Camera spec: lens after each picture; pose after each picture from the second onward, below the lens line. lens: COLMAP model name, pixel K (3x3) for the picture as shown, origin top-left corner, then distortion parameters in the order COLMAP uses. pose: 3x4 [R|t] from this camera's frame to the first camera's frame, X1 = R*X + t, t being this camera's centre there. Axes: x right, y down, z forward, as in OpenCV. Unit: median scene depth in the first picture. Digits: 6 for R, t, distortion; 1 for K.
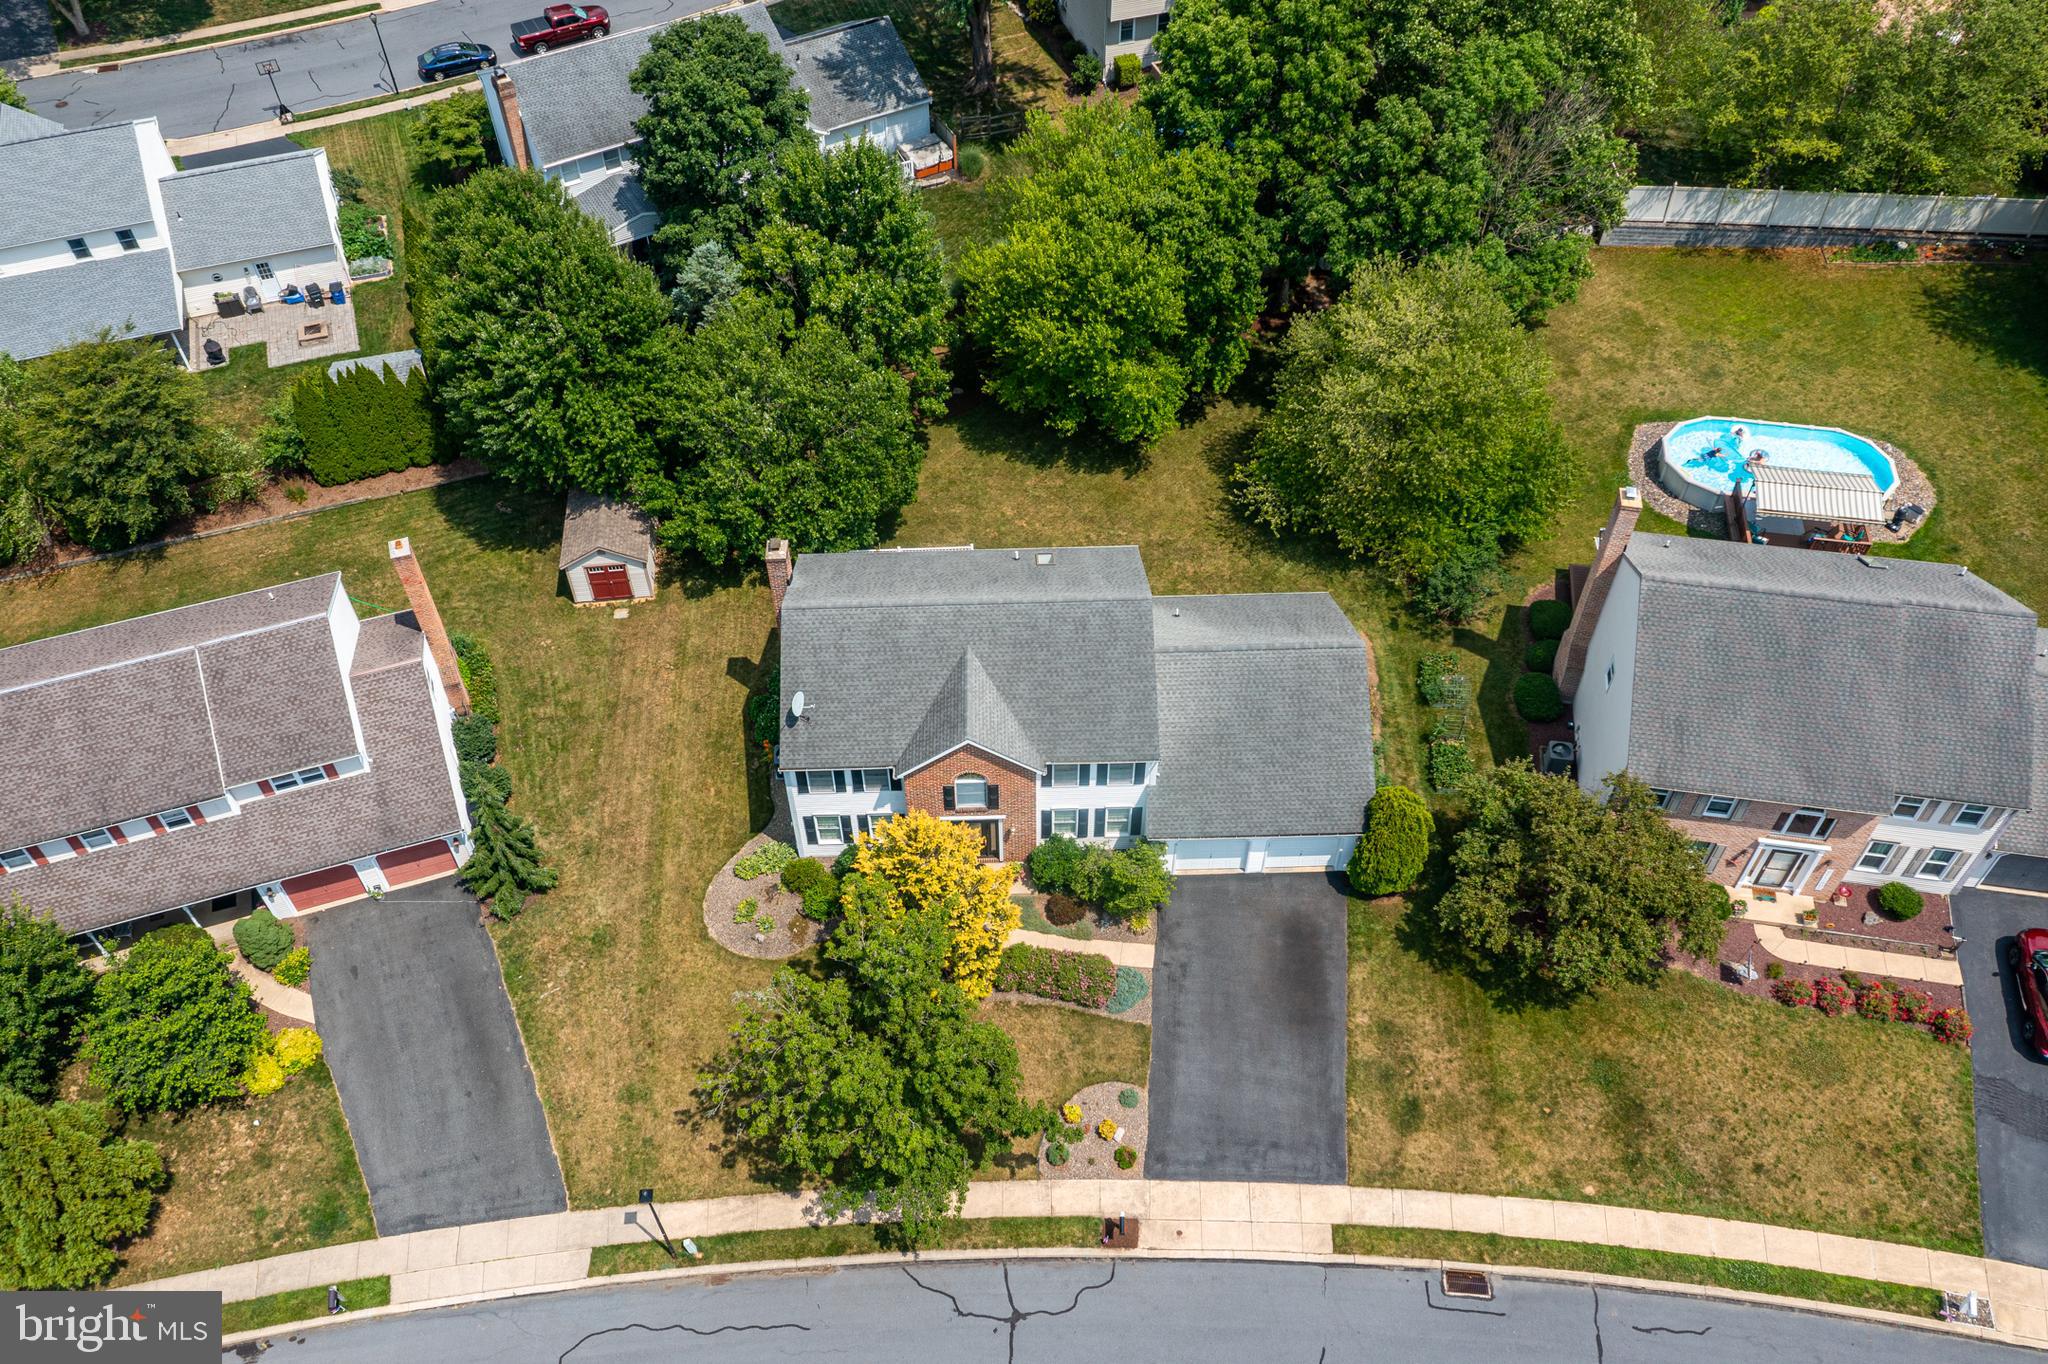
lens RADIAL K [[1638.4, 0, 1029.2], [0, 1638.4, 670.5], [0, 0, 1]] dist [-0.004438, 0.014250]
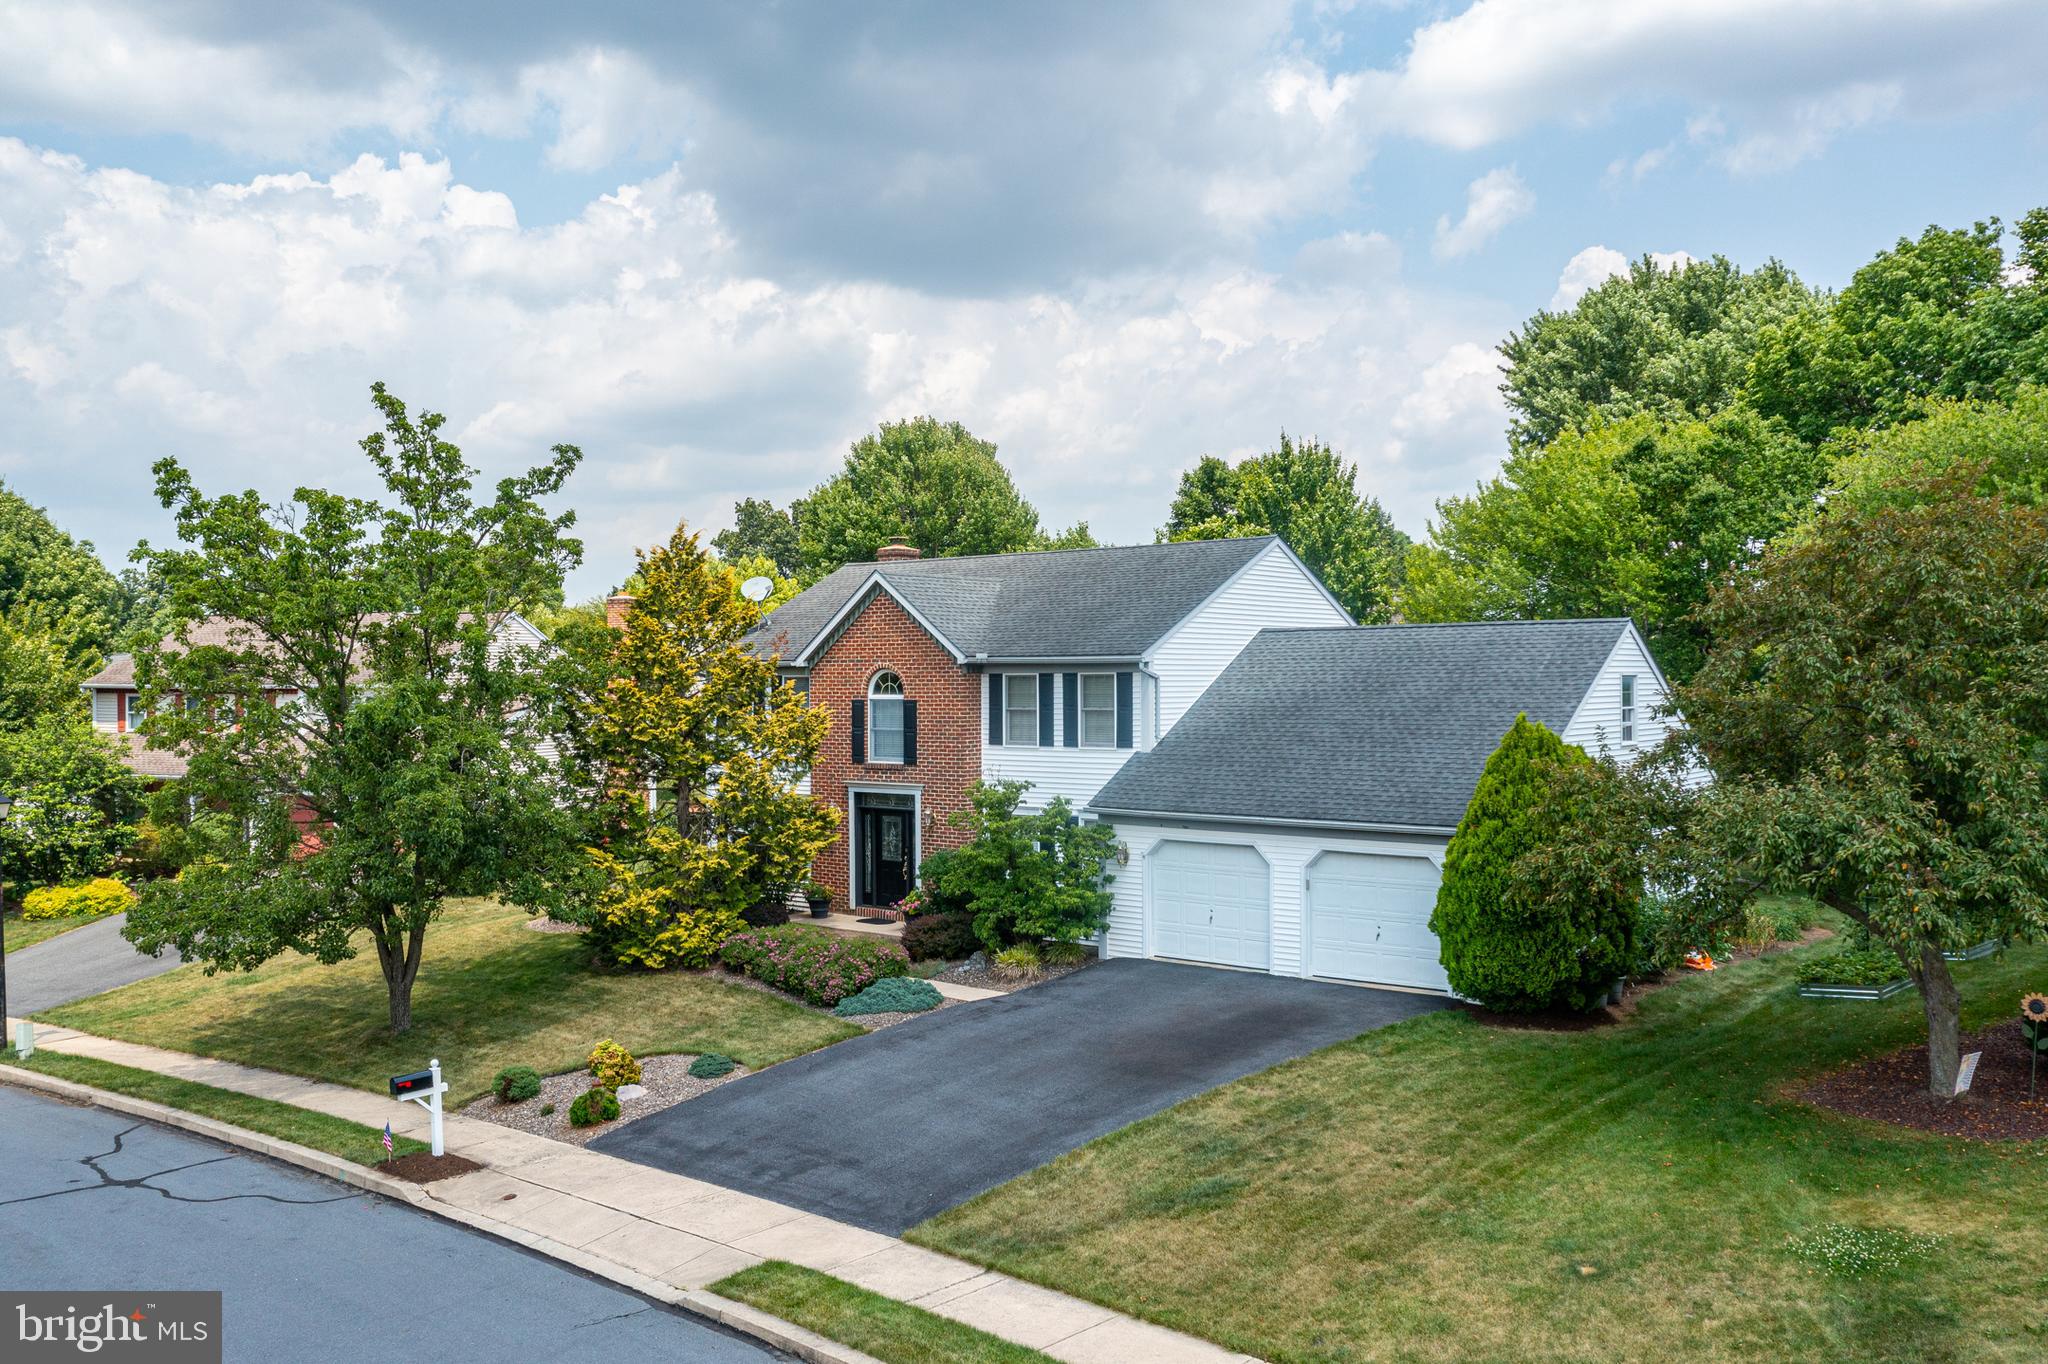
lens RADIAL K [[1638.4, 0, 1025.5], [0, 1638.4, 681.1], [0, 0, 1]] dist [-0.004438, 0.014250]
pose [[0.762004, 0.001539, -0.647571, 0.417642], [-0.484004, 0.665713, -0.567950, 0.401770], [0.430222, 0.746206, 0.508021, 0.719597]]
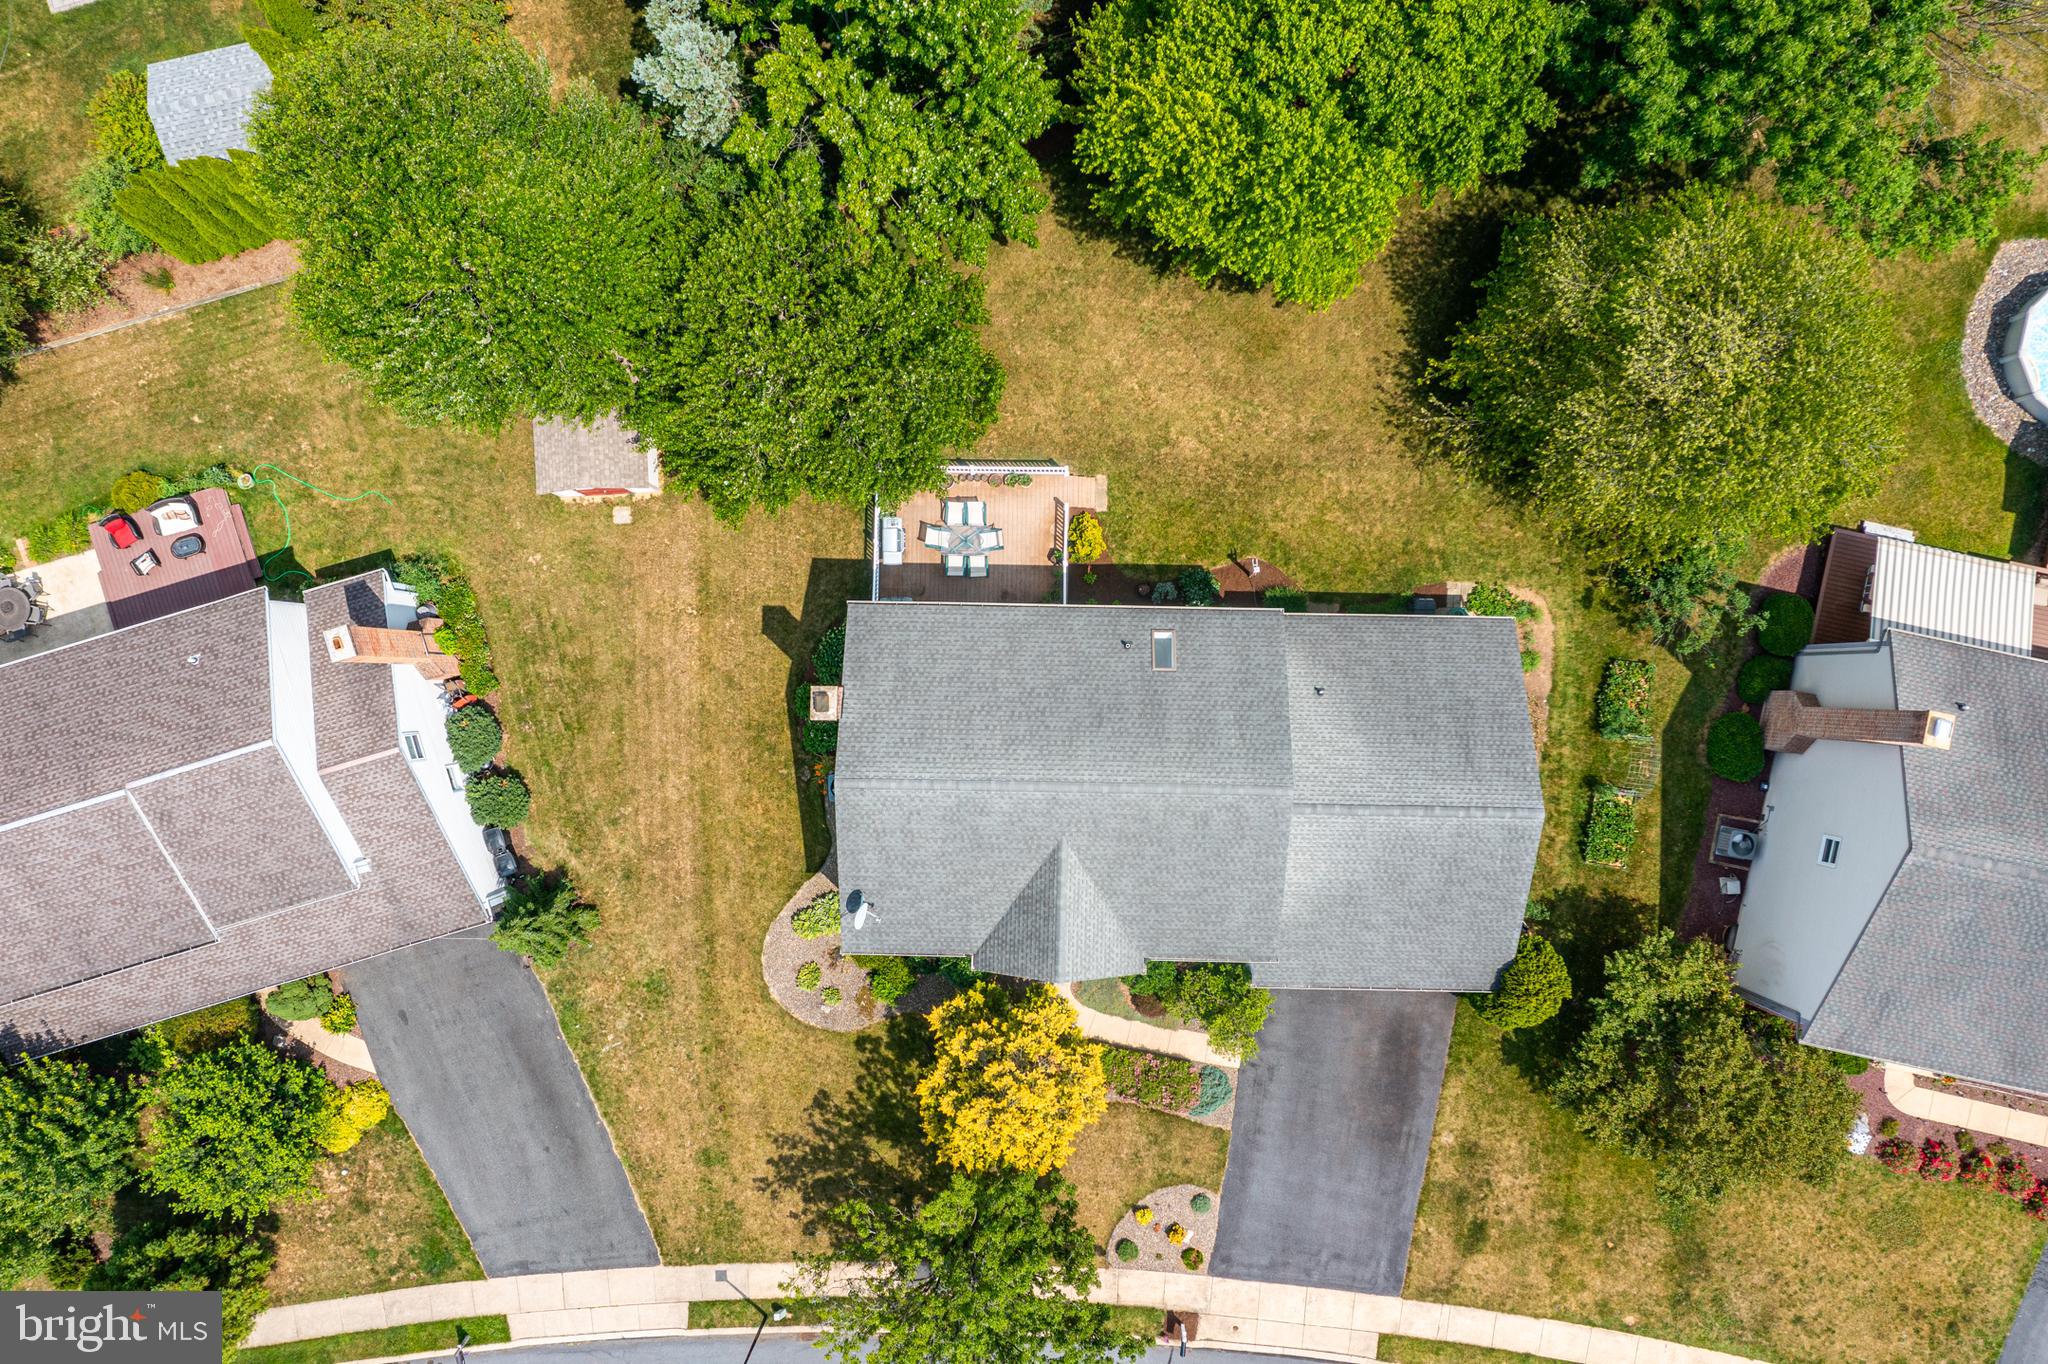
lens RADIAL K [[1638.4, 0, 1030.3], [0, 1638.4, 679.5], [0, 0, 1]] dist [-0.004438, 0.014250]
pose [[0.998860, 0.047743, 0.000482, -0.059785], [-0.036074, 0.748031, 0.662683, -0.641572], [0.031278, -0.661945, 0.748900, 0.449448]]
